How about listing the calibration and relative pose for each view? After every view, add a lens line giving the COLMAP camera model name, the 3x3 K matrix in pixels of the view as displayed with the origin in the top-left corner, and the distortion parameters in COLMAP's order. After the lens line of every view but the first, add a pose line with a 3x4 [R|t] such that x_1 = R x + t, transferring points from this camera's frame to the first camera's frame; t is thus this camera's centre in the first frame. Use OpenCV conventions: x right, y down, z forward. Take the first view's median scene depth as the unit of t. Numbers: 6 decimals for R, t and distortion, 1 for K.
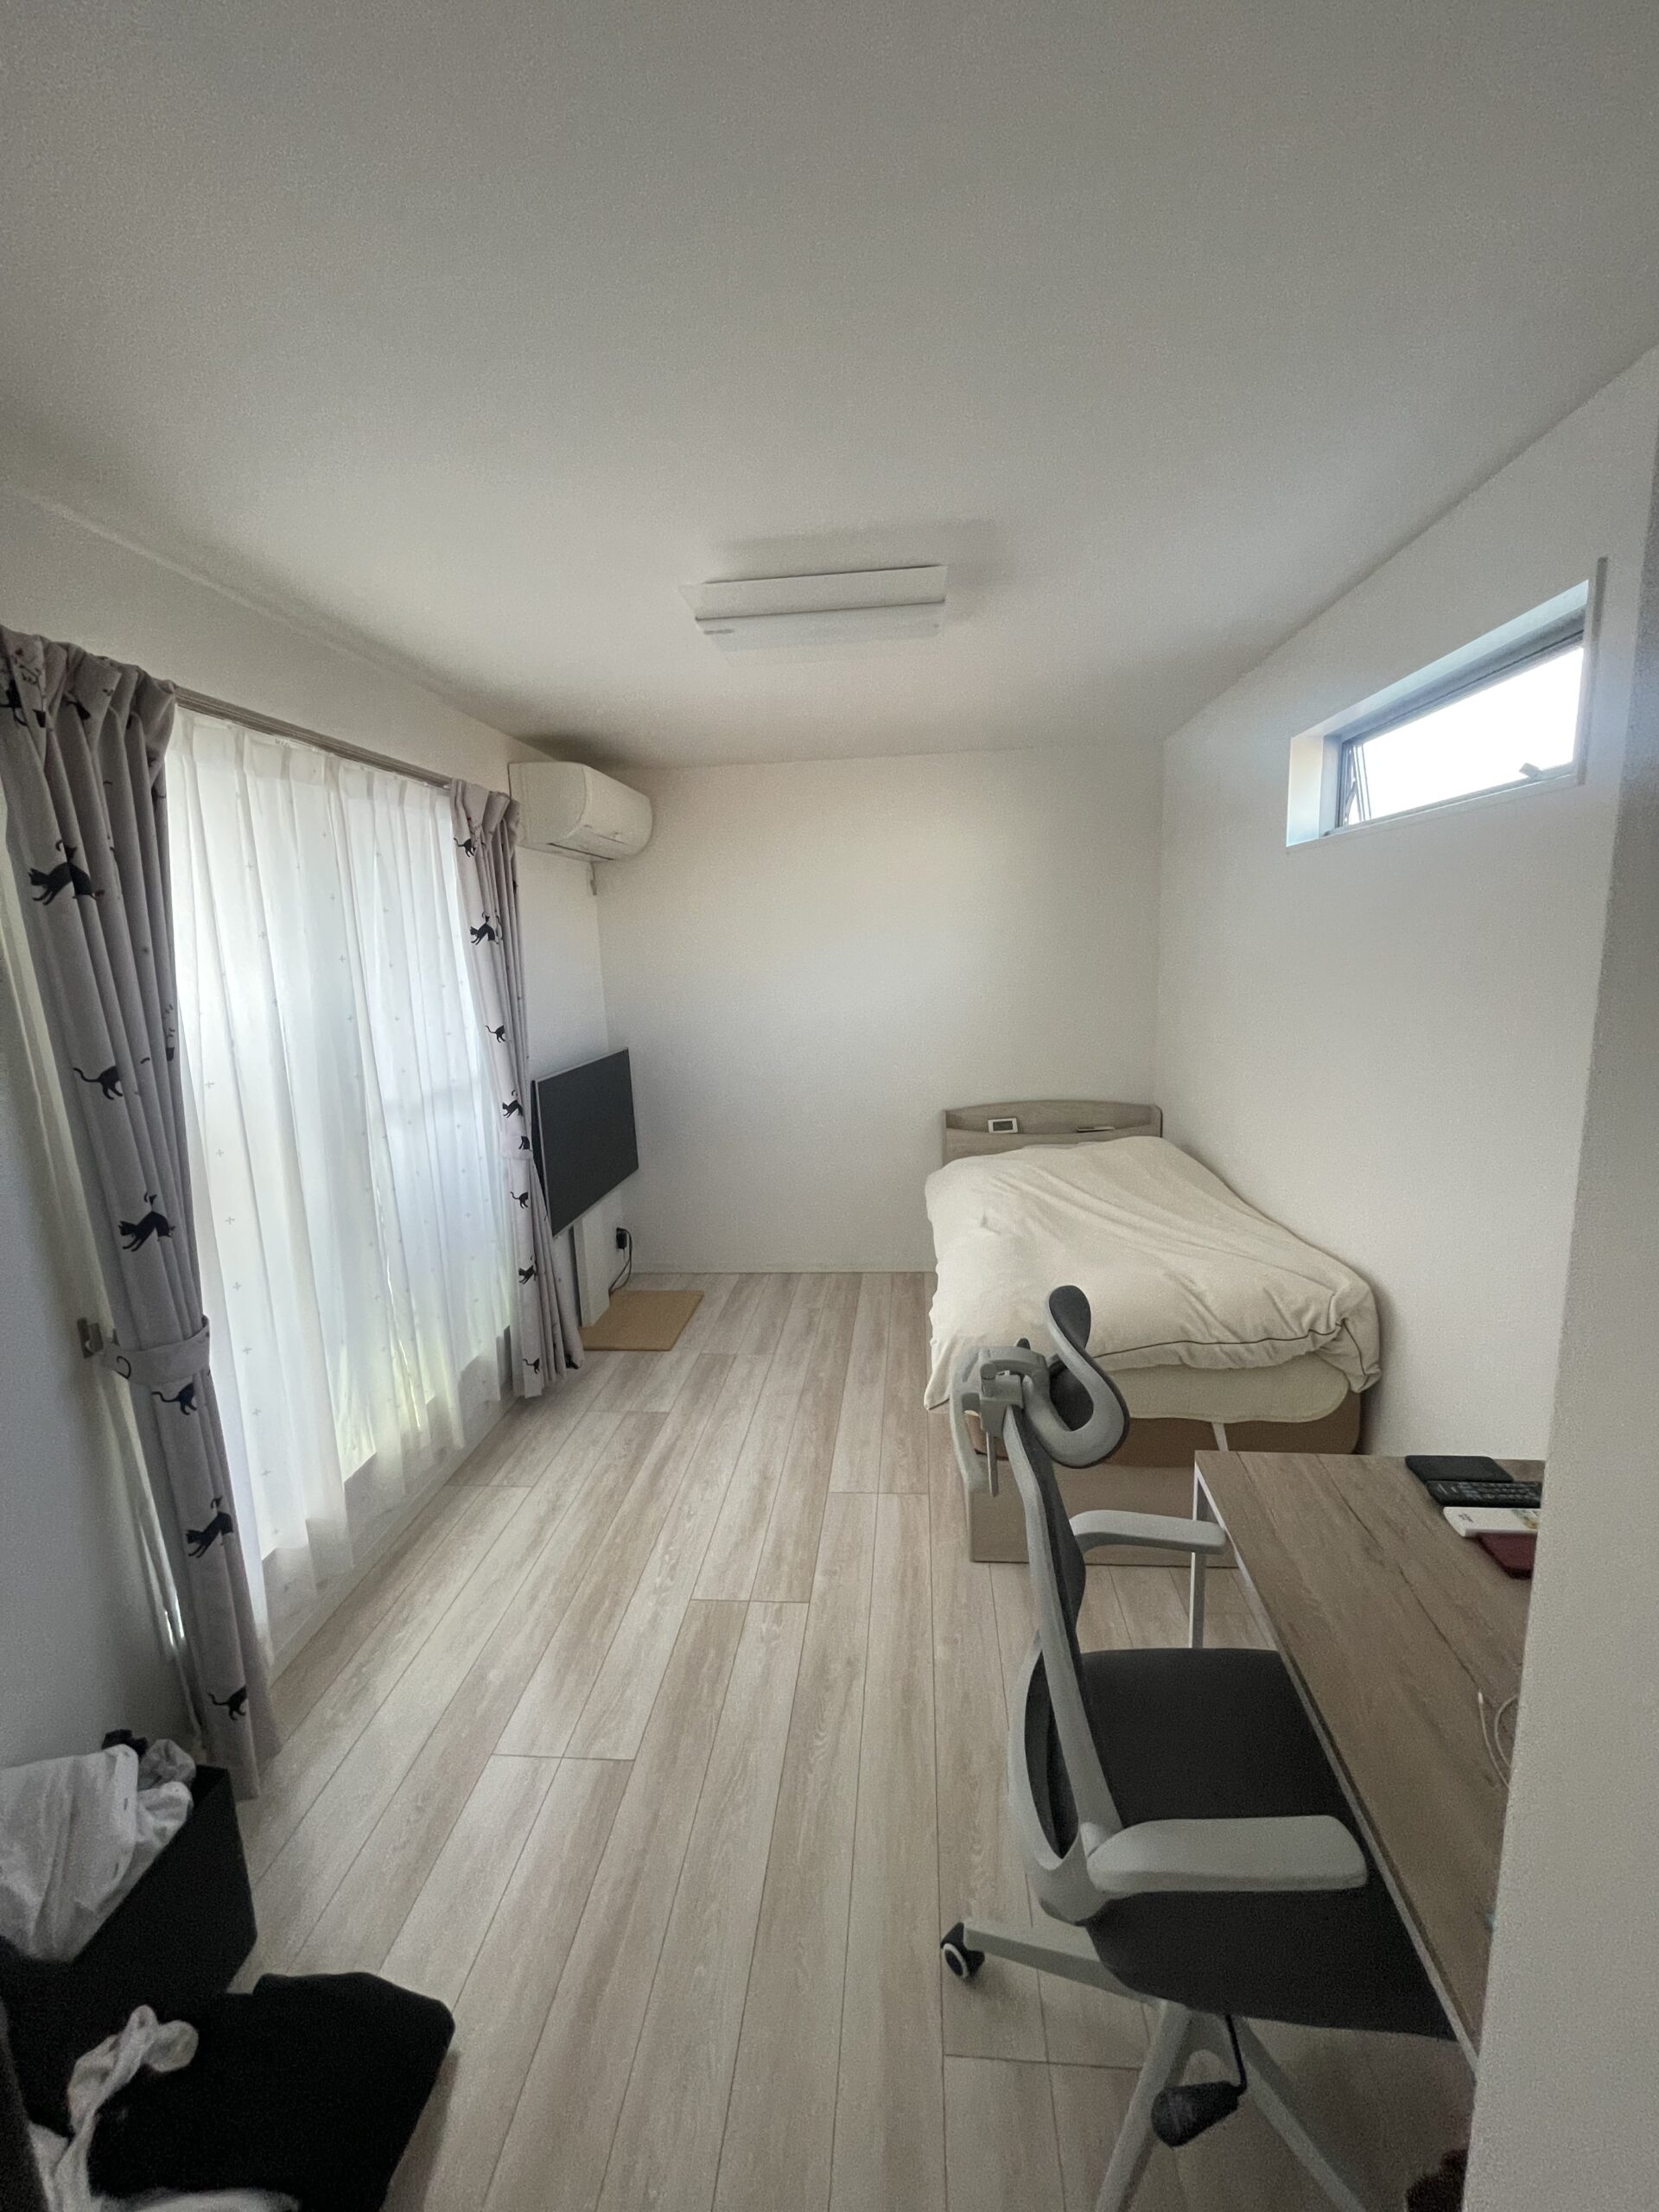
lens RADIAL K [[888.5, 0, 829.5], [0, 888.5, 1106.0], [0, 0, 1]] dist [0.002103, -0.003101]
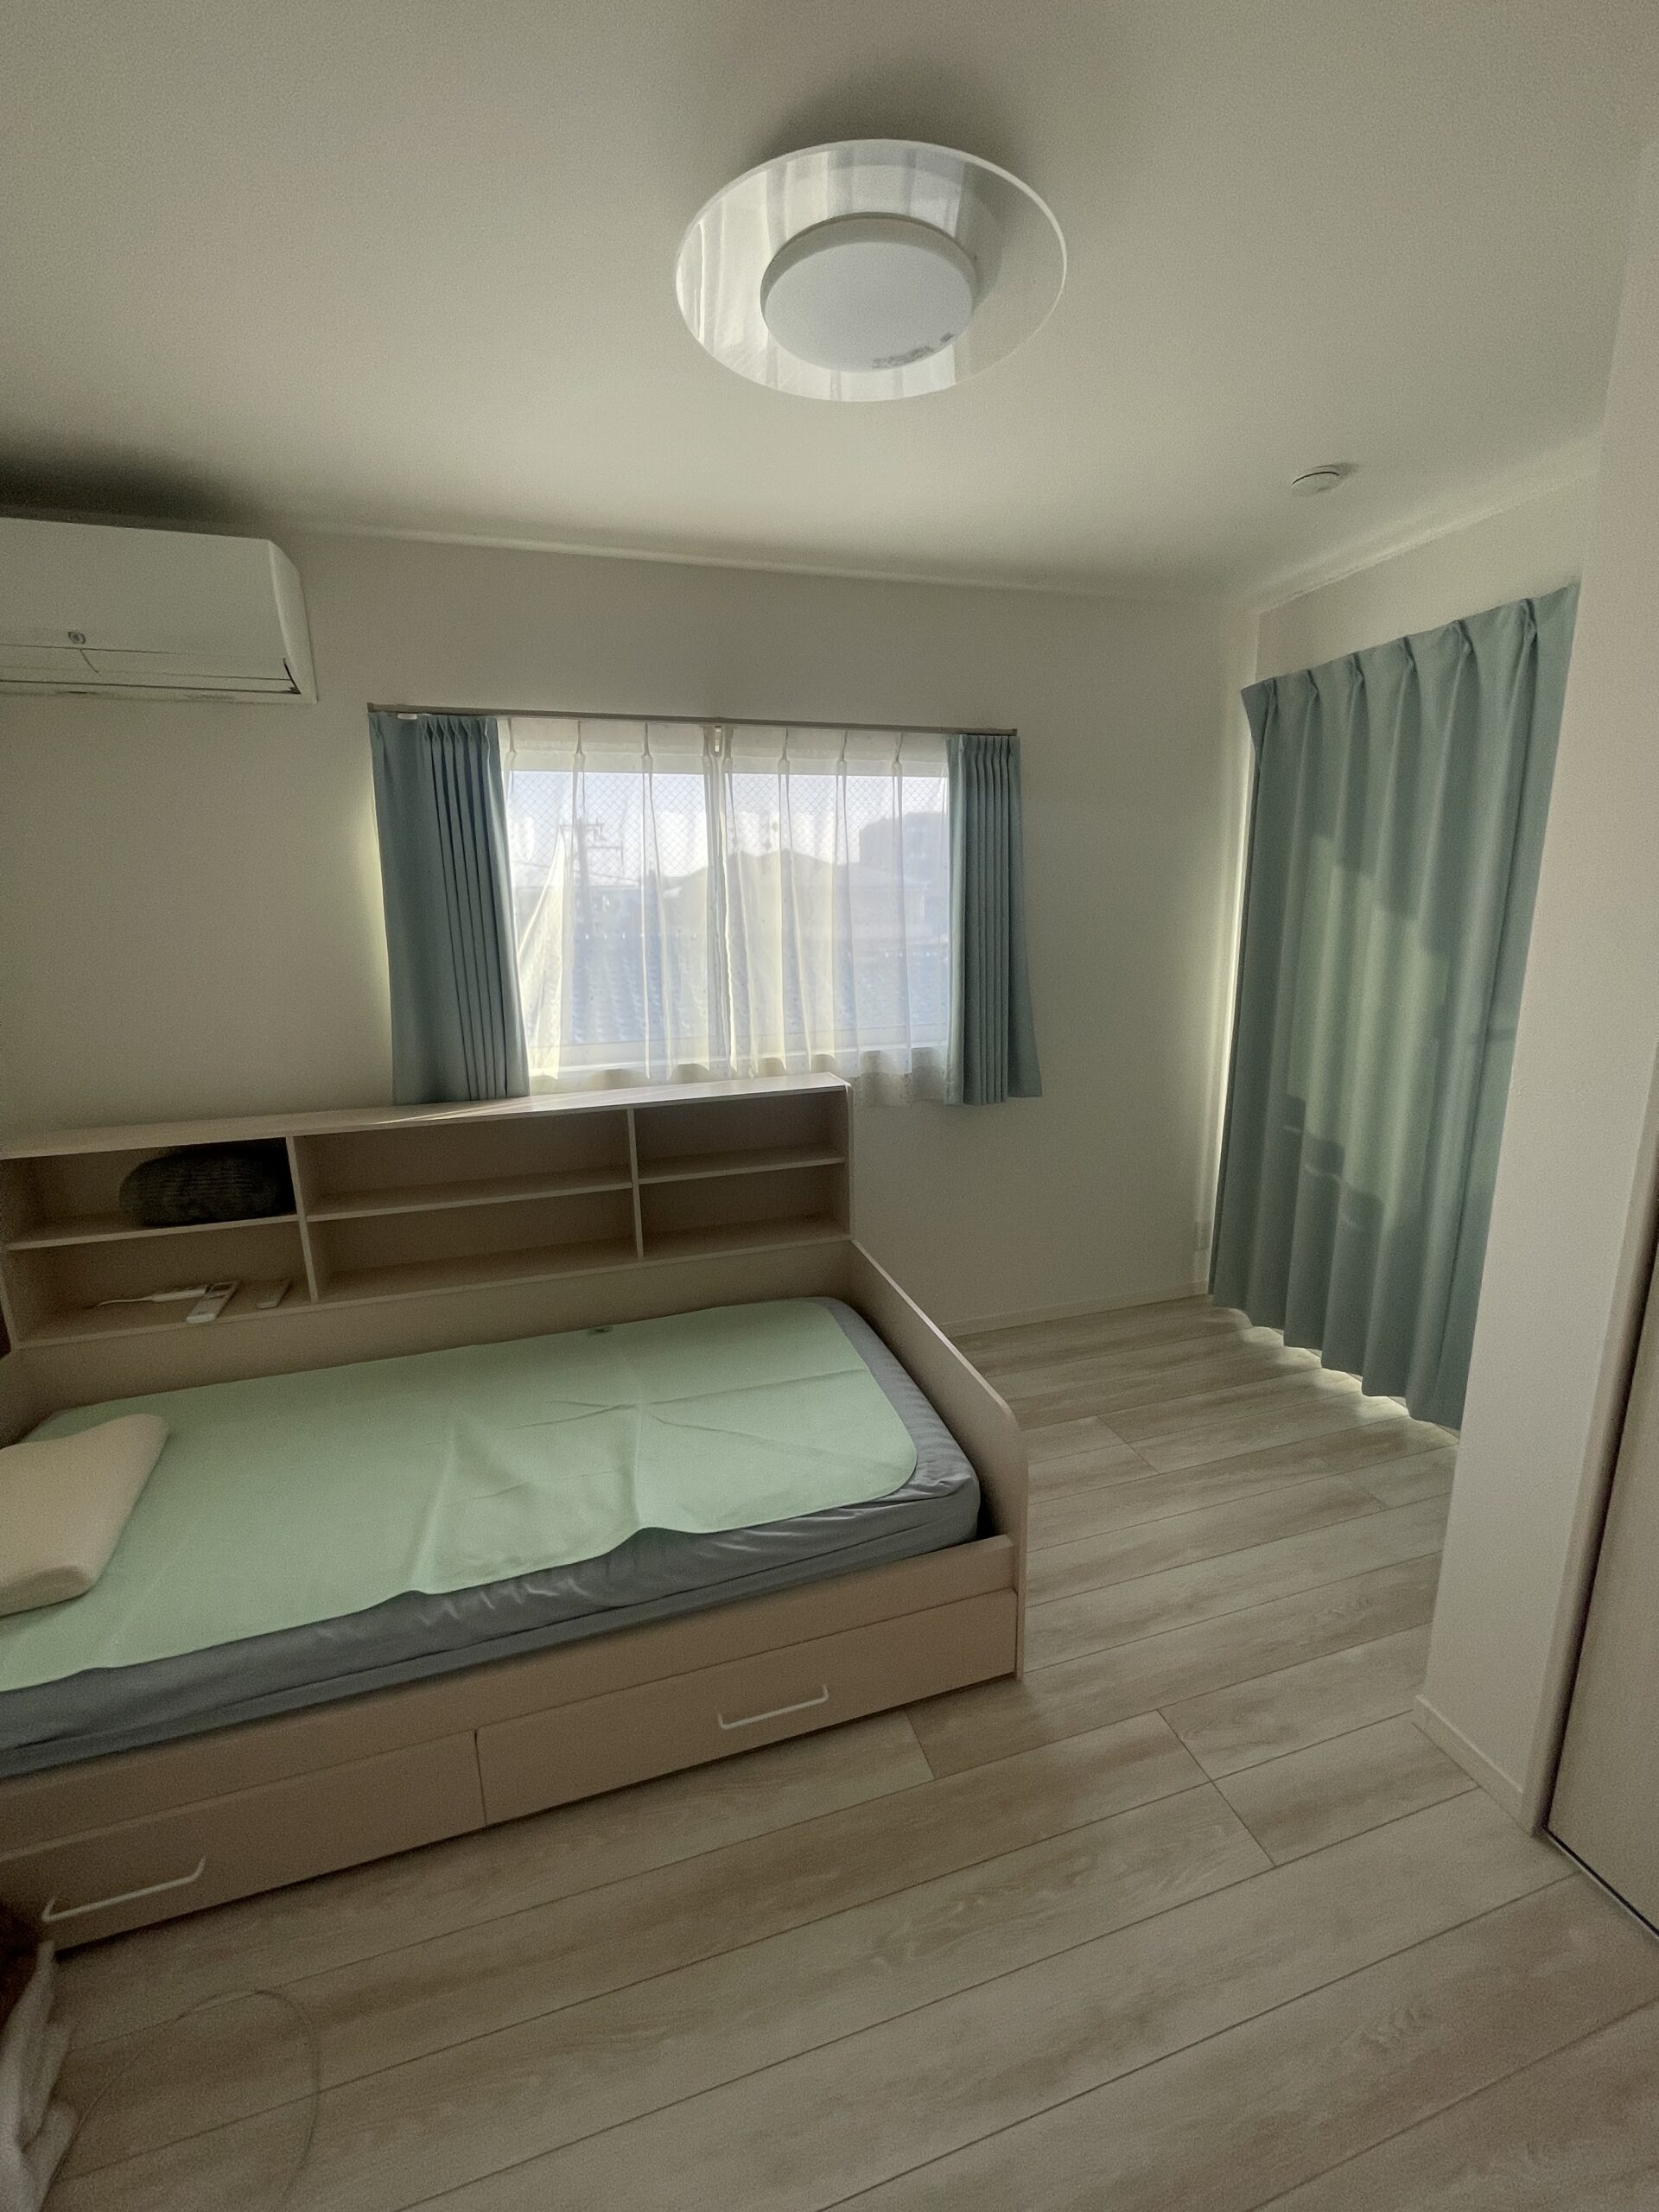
lens RADIAL K [[888.5, 0, 829.5], [0, 888.5, 1106.0], [0, 0, 1]] dist [0.002103, -0.003101]
pose [[0.374175, 0.225877, -0.899429, 0.190887], [-0.150069, 0.971848, 0.181634, -0.085849], [0.915135, 0.067013, 0.397538, 0.347948]]
